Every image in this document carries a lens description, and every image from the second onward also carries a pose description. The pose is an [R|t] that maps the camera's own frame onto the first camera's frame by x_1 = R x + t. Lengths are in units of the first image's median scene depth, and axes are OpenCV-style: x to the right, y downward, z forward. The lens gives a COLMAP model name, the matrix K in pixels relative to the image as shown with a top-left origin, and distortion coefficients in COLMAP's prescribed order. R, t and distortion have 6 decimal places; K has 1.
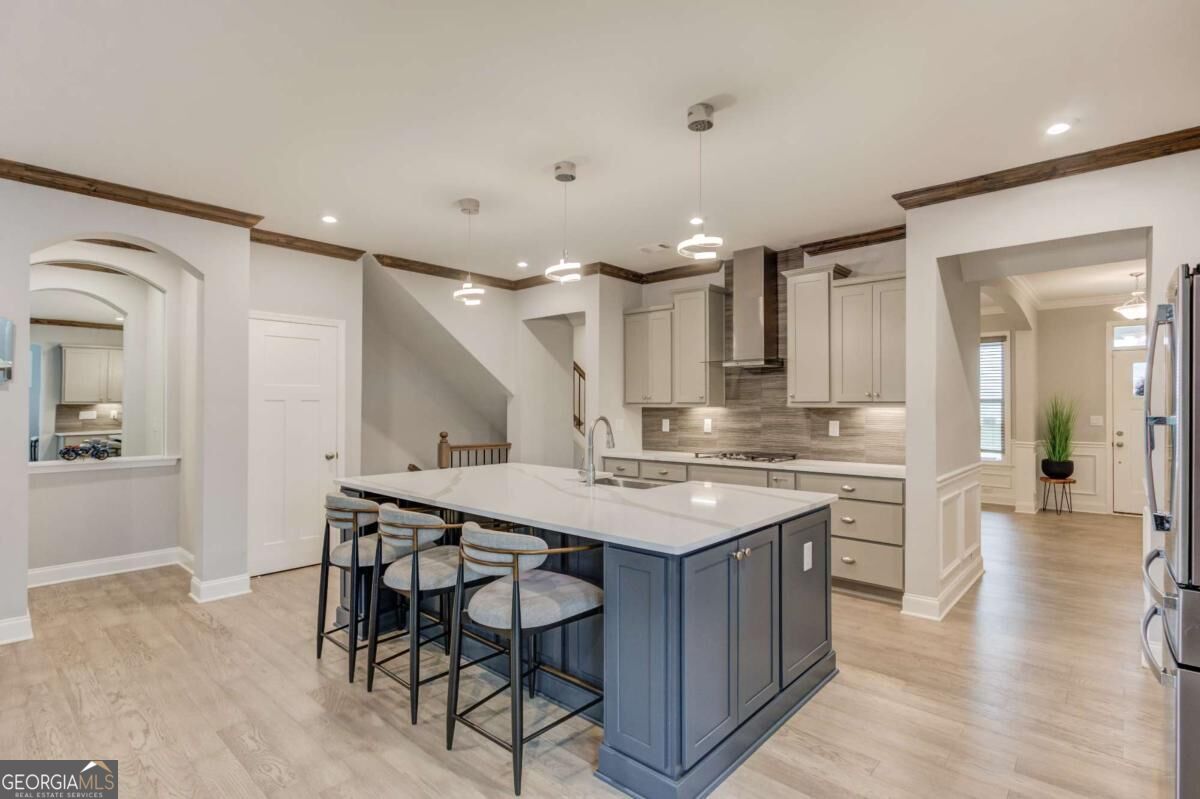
lens RADIAL K [[580.5, 0, 621.2], [0, 580.5, 402.4], [0, 0, 1]] dist [-0.001970, 0.000114]
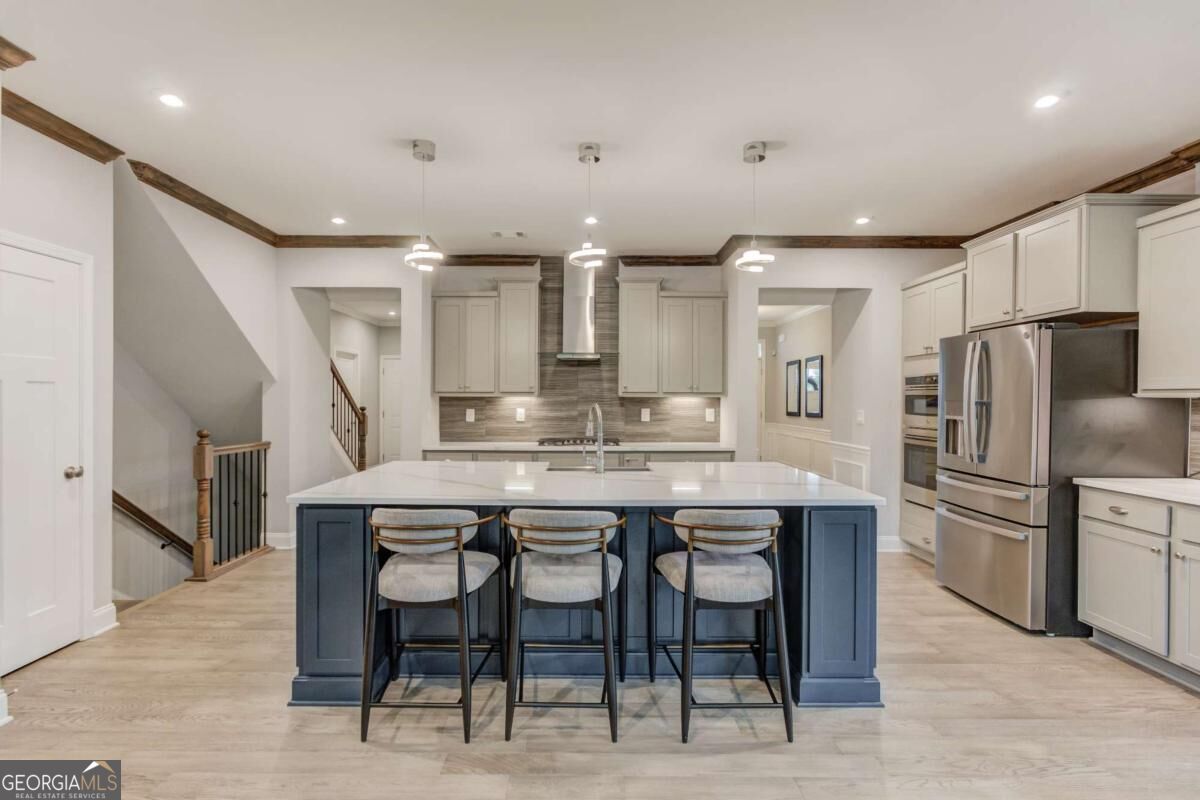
lens RADIAL K [[569.2, 0, 589.6], [0, 569.2, 403.1], [0, 0, 1]] dist [-0.002331, 0.000894]
pose [[0.759007, -0.002985, 0.651076, -0.443738], [-0.009855, 0.999822, 0.016073, 0.002560], [-0.651008, -0.018616, 0.758843, 0.171714]]
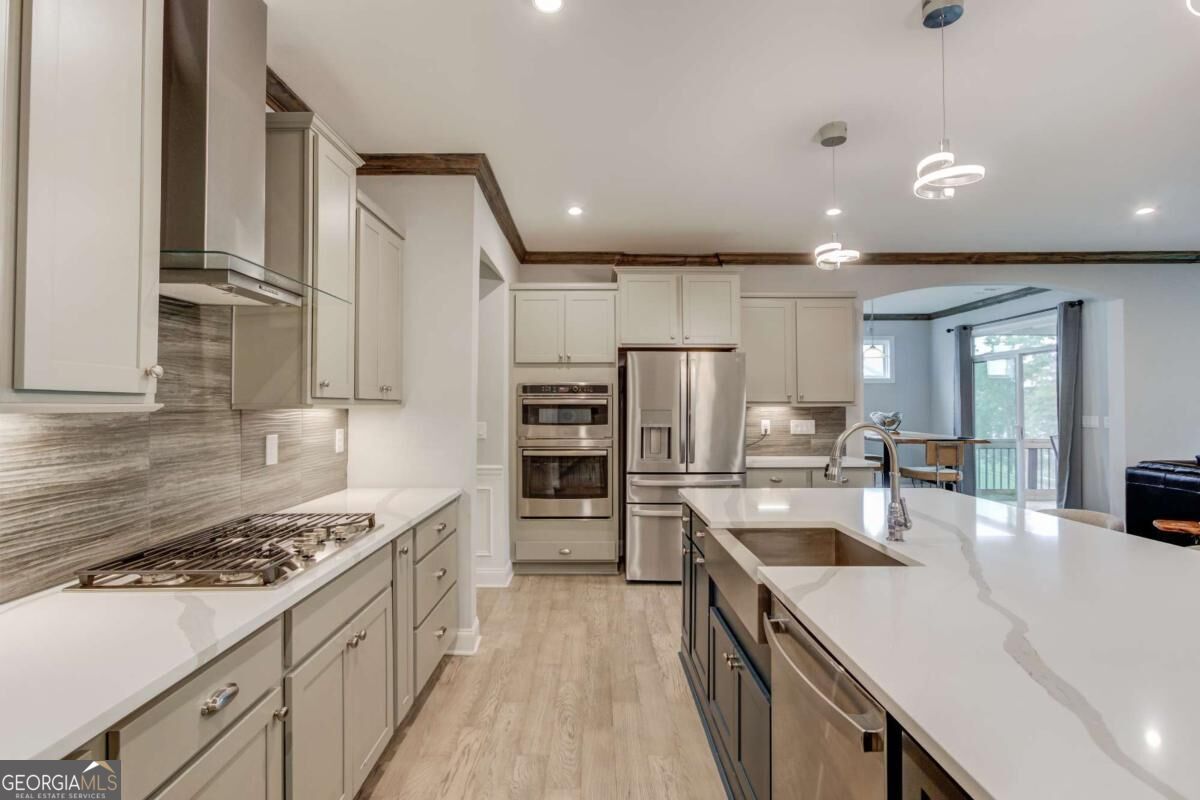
lens RADIAL K [[591.6, 0, 593.4], [0, 591.6, 393.8], [0, 0, 1]] dist [-0.002663, 0.000613]
pose [[-0.652640, 0.011934, 0.757574, -0.200627], [-0.009479, 0.999669, -0.023915, 0.004329], [-0.757609, -0.022789, -0.652311, 1.035971]]
